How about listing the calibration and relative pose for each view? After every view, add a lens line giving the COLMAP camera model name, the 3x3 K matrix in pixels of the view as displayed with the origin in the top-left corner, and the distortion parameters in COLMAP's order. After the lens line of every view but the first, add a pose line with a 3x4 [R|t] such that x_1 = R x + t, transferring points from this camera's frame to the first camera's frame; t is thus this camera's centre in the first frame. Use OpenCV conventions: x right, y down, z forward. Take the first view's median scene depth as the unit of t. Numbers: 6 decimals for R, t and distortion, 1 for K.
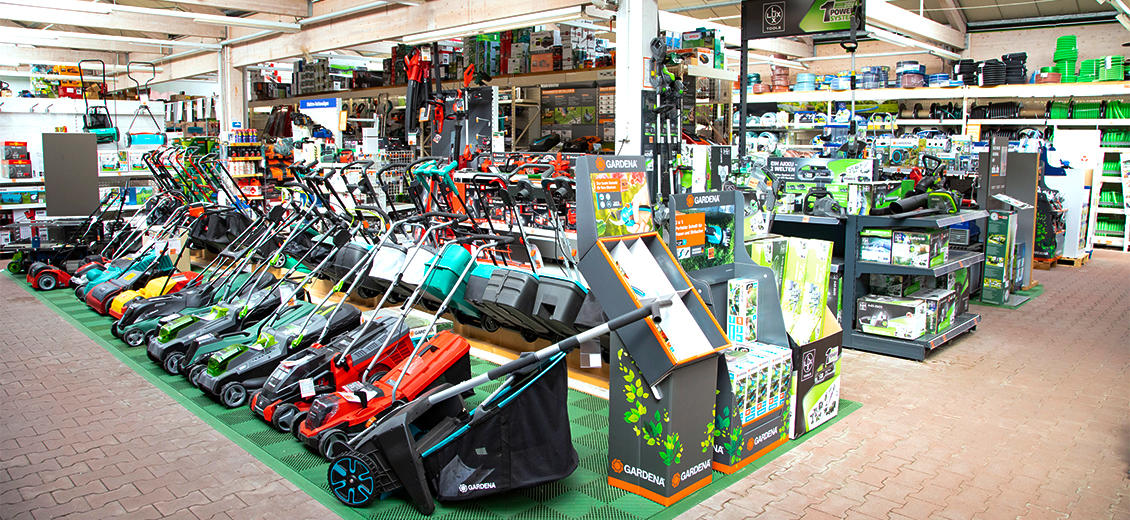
lens RADIAL K [[776.3, 0, 565.0], [0, 776.3, 260.0], [0, 0, 1]] dist [-0.080502, 0.002202]
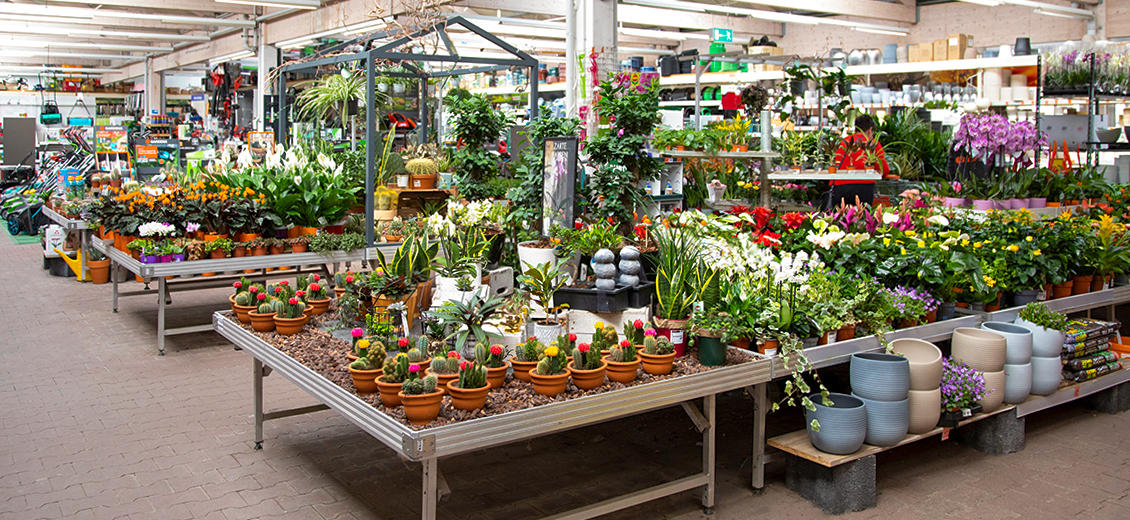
lens RADIAL K [[912.1, 0, 565.0], [0, 912.1, 260.0], [0, 0, 1]] dist [0.001044, -0.001867]
pose [[0.983363, 0.019817, -0.180568, 0.781465], [-0.021035, 0.999767, -0.004834, 0.116138], [0.180430, 0.008552, 0.983551, -0.681166]]
